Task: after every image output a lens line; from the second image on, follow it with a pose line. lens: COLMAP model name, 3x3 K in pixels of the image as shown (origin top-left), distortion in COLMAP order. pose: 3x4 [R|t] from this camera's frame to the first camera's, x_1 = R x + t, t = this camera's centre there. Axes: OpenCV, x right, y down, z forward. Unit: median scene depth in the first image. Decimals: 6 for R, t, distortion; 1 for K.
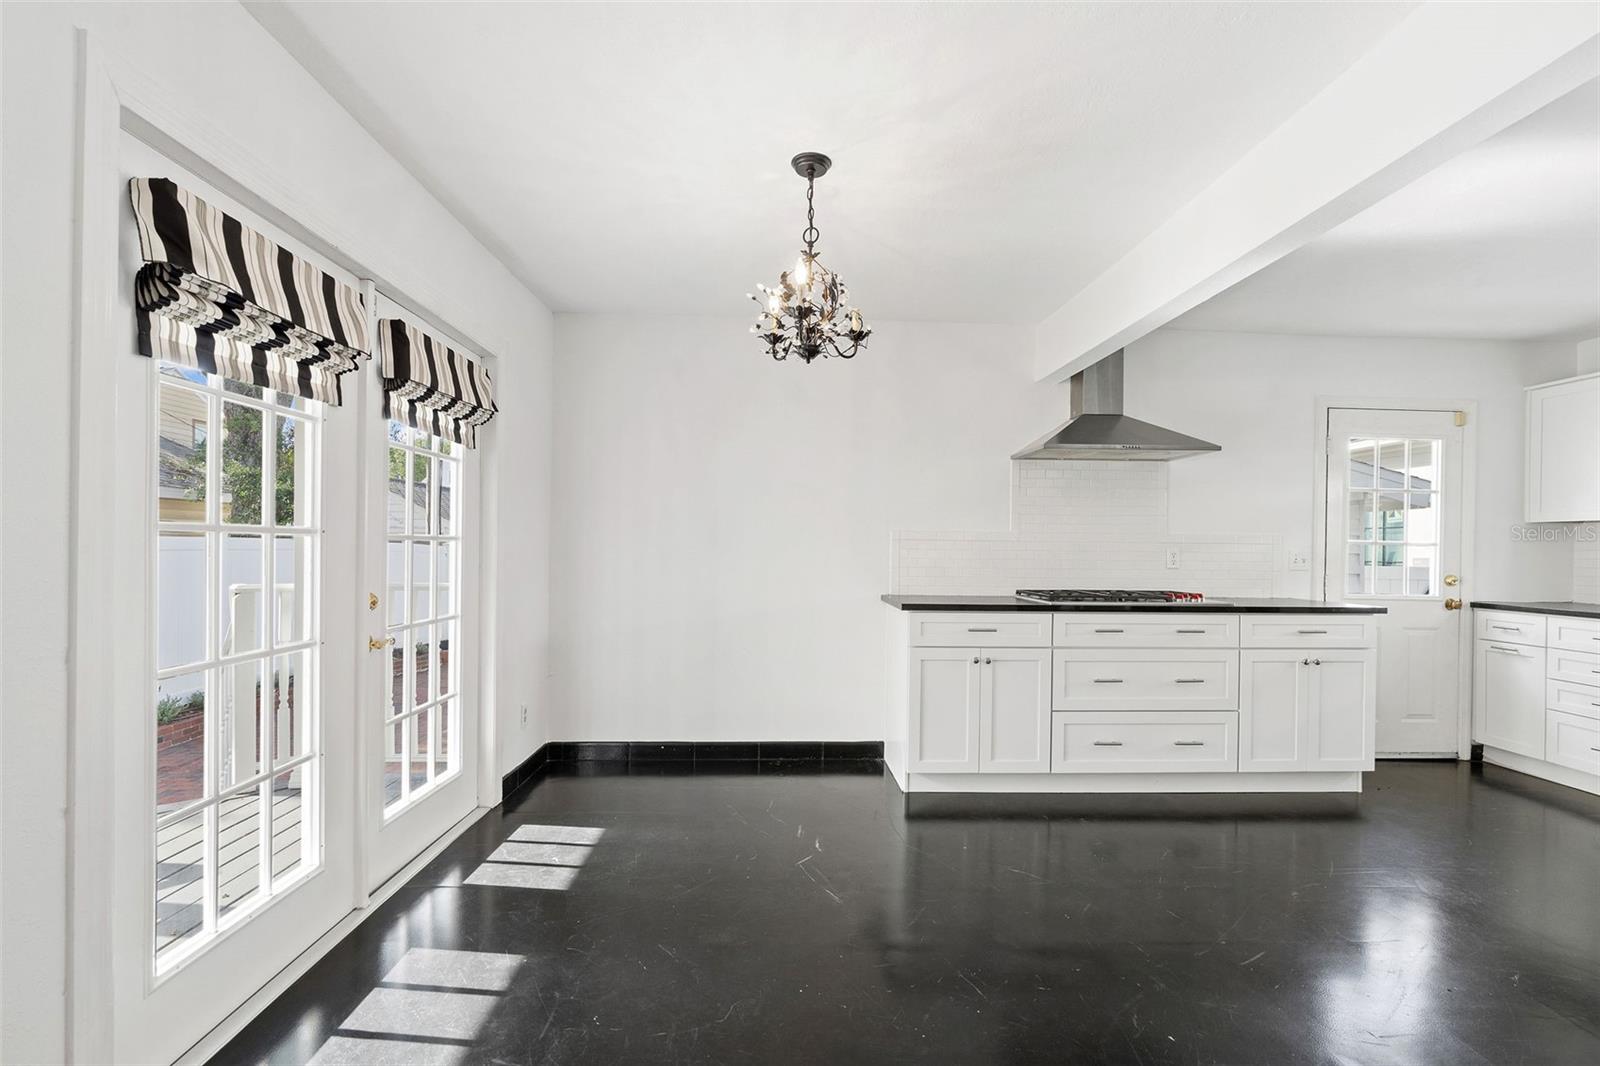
lens RADIAL K [[721.8, 0, 802.0], [0, 721.8, 552.6], [0, 0, 1]] dist [-0.010850, 0.000119]
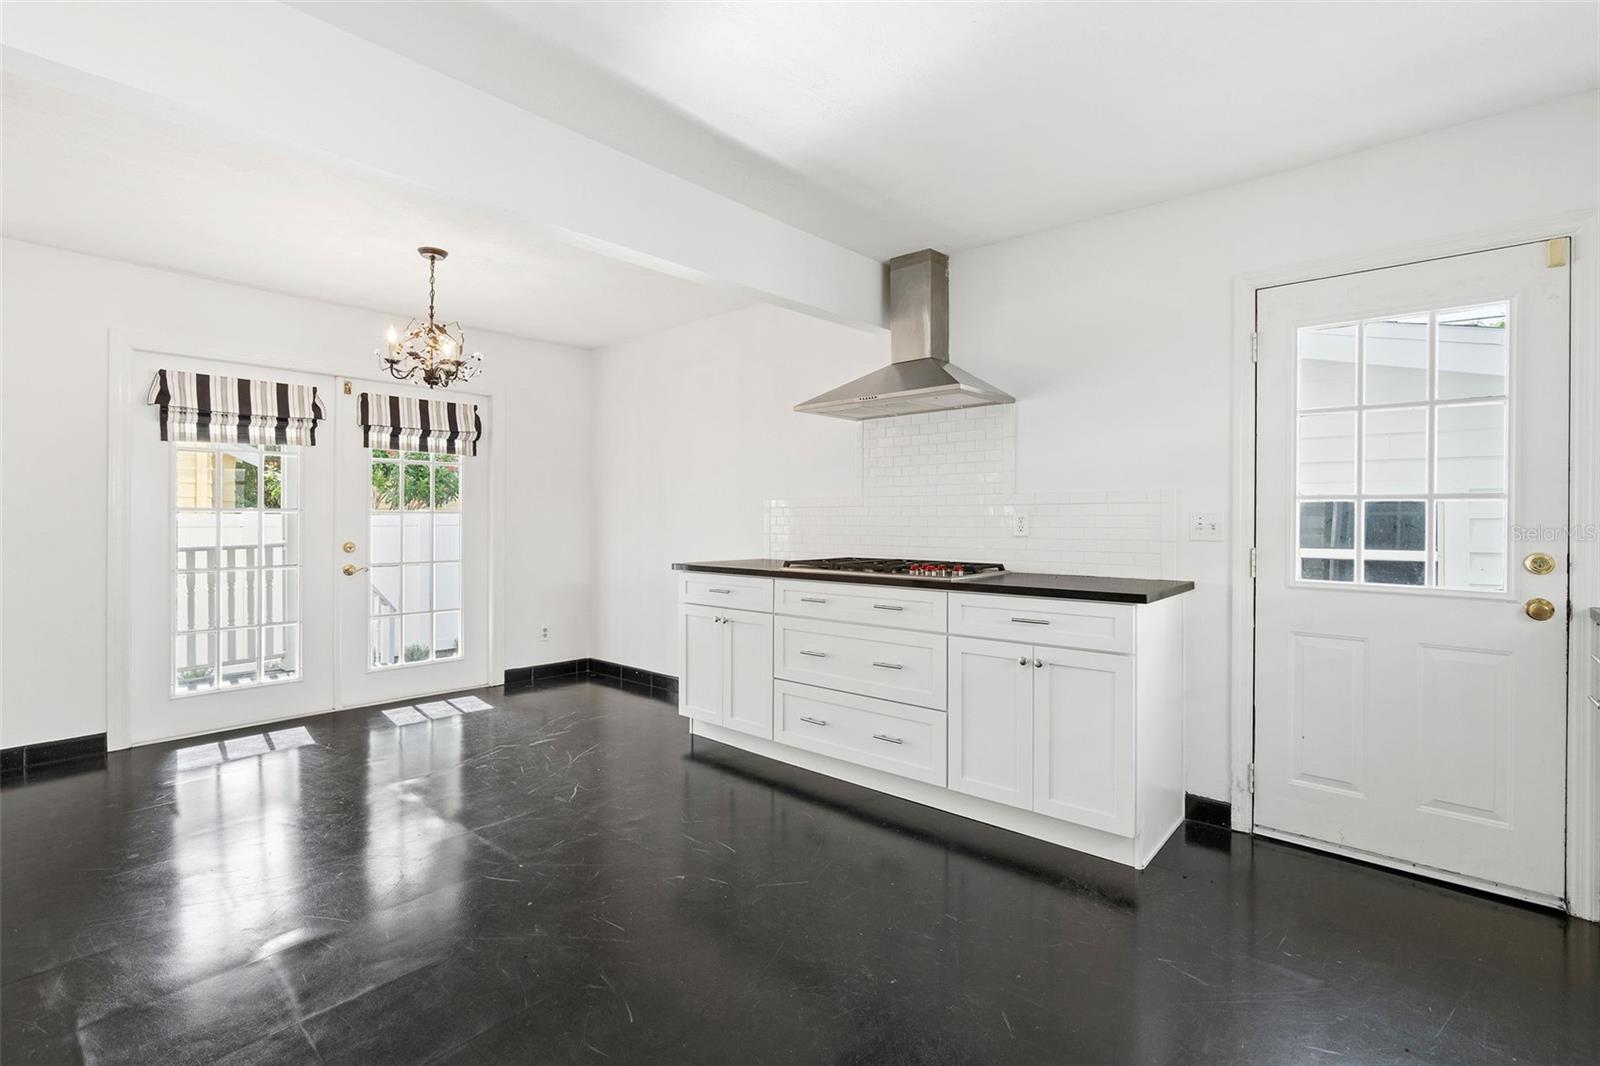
lens RADIAL K [[721.8, 0, 795.2], [0, 721.8, 519.2], [0, 0, 1]] dist [-0.010850, 0.000119]
pose [[0.726744, -0.010358, -0.686831, 1.037567], [0.000026, 0.999887, -0.015051, 0.017238], [0.686909, 0.010920, 0.726662, 0.294950]]
